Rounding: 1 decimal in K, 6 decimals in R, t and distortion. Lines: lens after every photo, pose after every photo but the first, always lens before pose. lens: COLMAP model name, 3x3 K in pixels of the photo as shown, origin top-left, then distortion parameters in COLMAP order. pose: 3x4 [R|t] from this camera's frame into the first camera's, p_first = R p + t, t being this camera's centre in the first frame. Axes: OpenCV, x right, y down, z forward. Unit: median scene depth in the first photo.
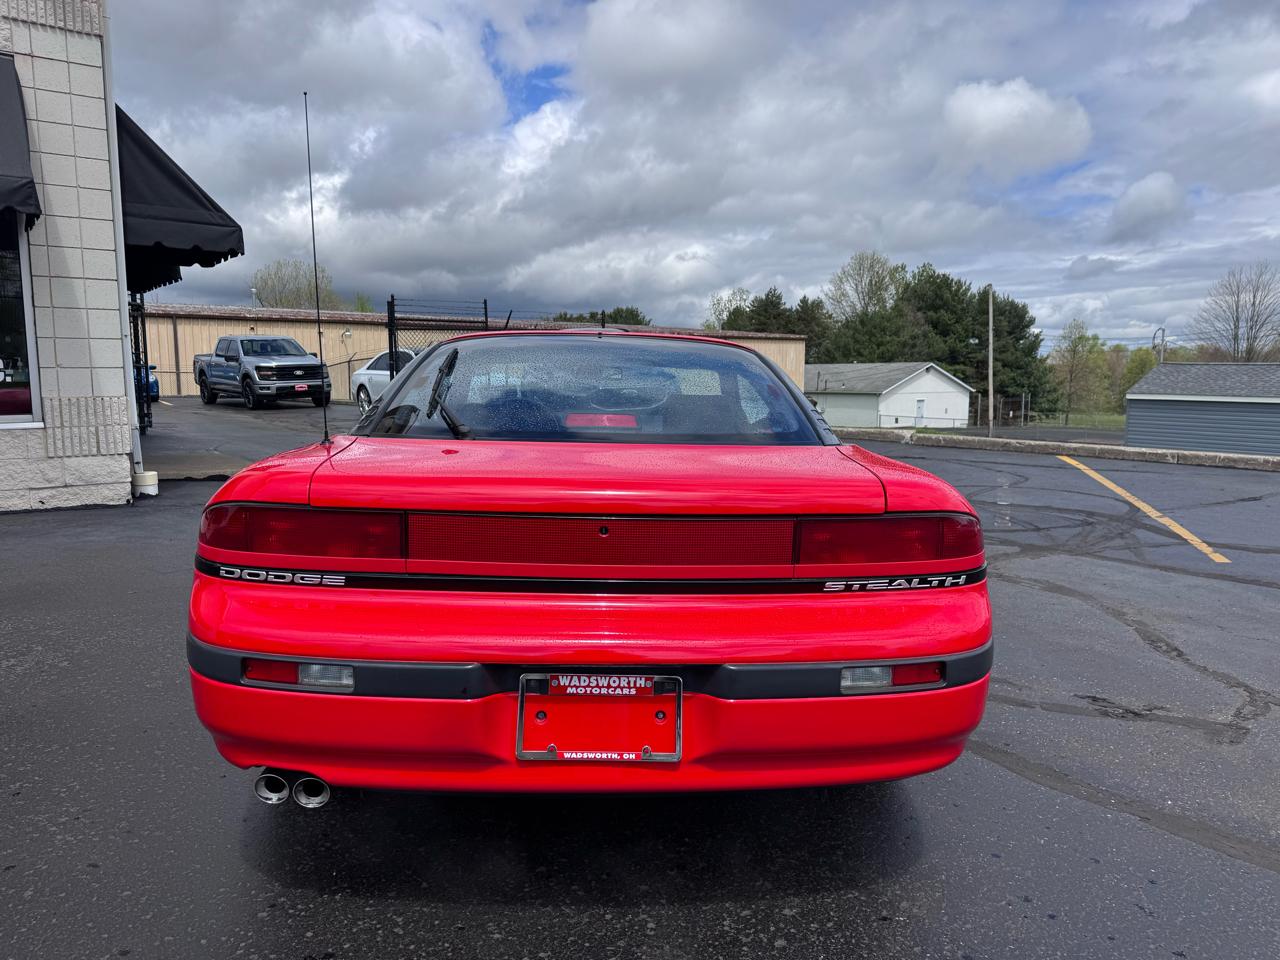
lens RADIAL K [[940.0, 0, 688.9], [0, 940.0, 503.2], [0, 0, 1]] dist [0.006186, -0.062206]
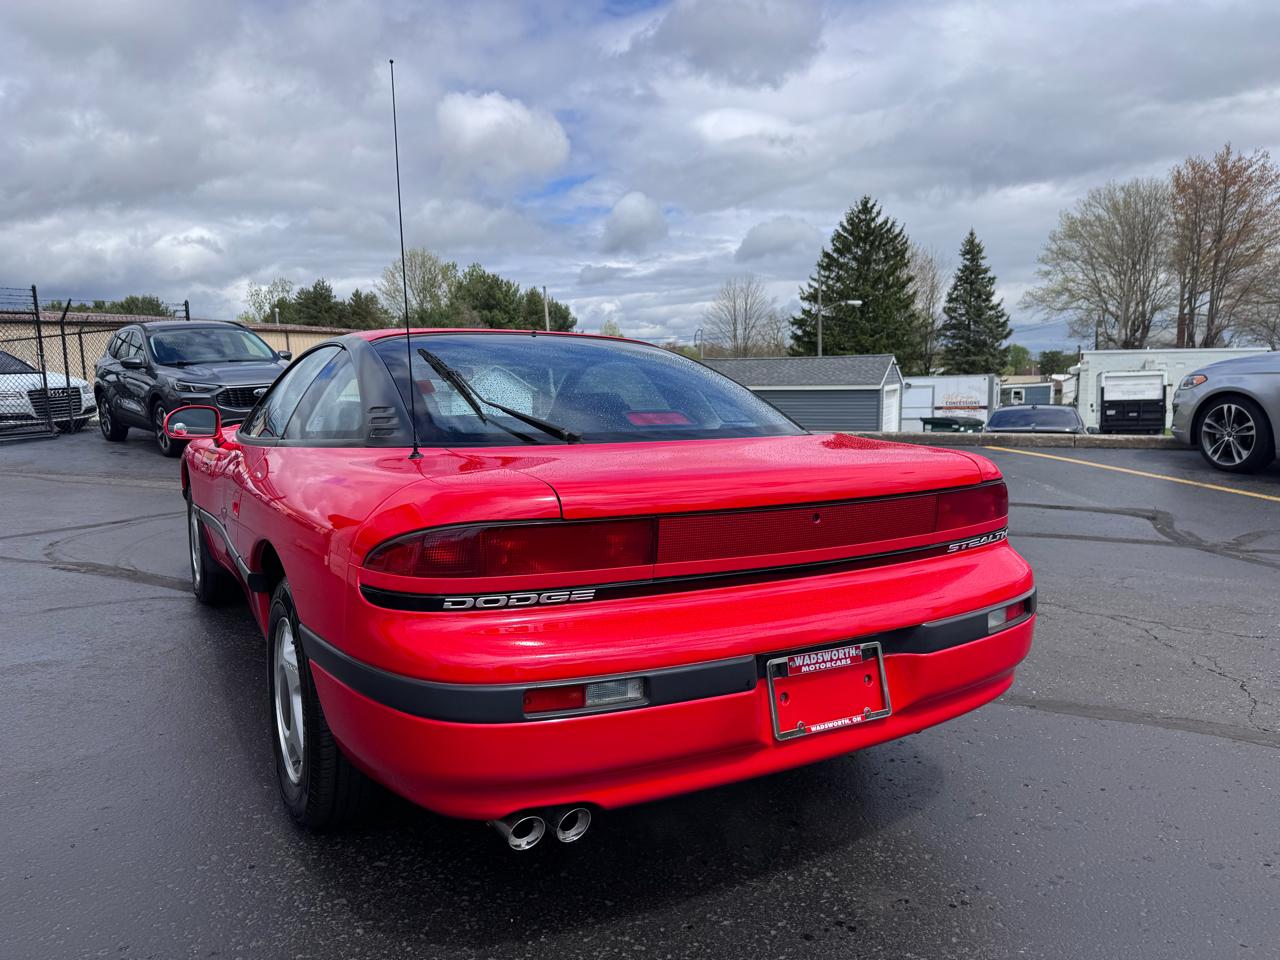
lens RADIAL K [[923.6, 0, 684.3], [0, 923.6, 485.5], [0, 0, 1]] dist [0.033694, -0.056518]
pose [[0.875181, -0.065320, 0.479366, -0.098730], [0.071440, 0.997430, 0.005484, -0.003579], [-0.478492, 0.029446, 0.877598, 0.016962]]
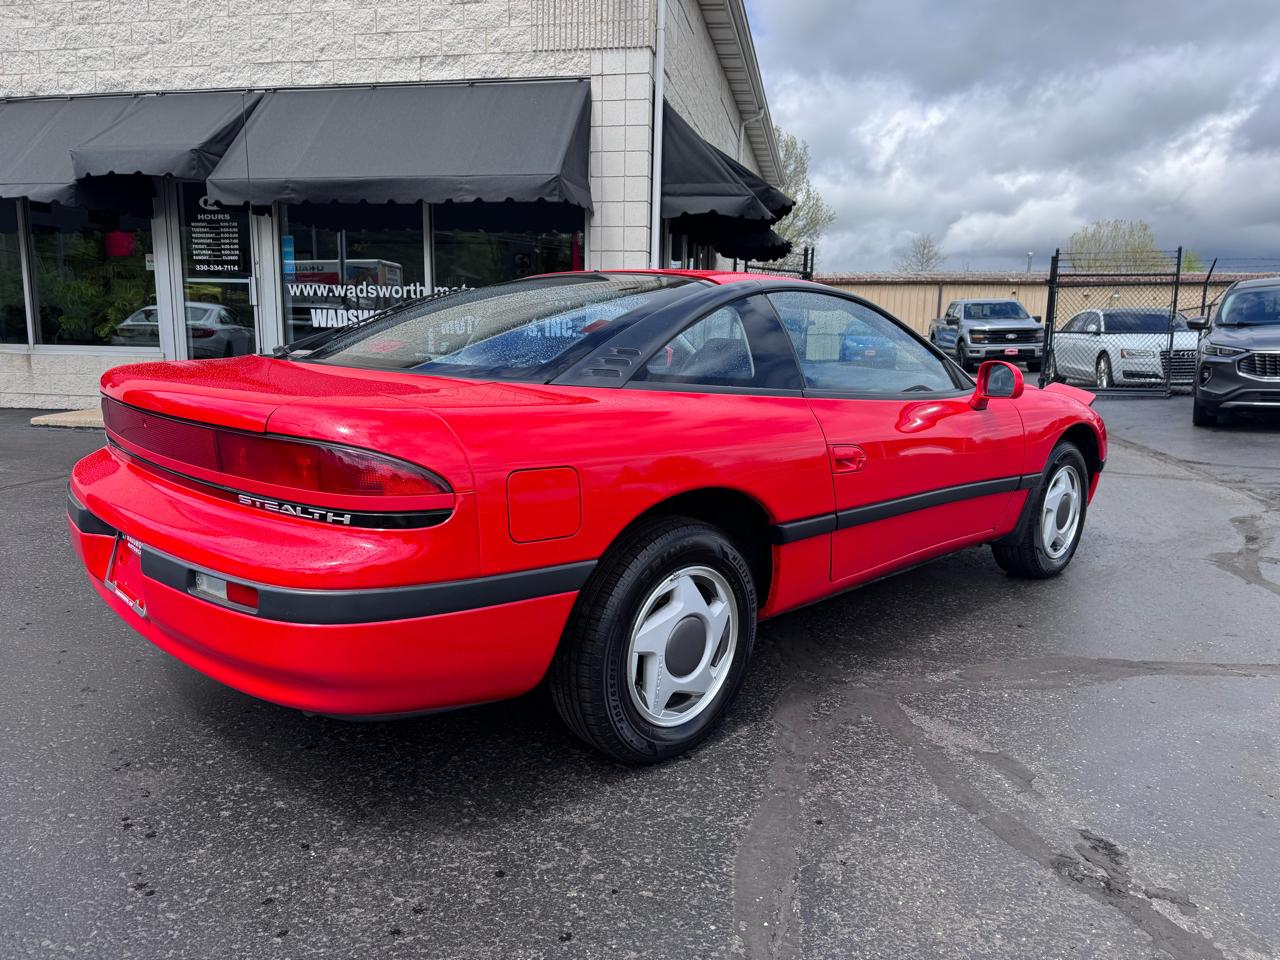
lens RADIAL K [[984.1, 0, 647.3], [0, 984.1, 495.6], [0, 0, 1]] dist [0.033518, -0.042685]
pose [[0.622458, 0.131359, -0.771551, 0.137099], [-0.119133, 0.990229, 0.072477, -0.005411], [0.773533, 0.046804, 0.632026, 0.068143]]
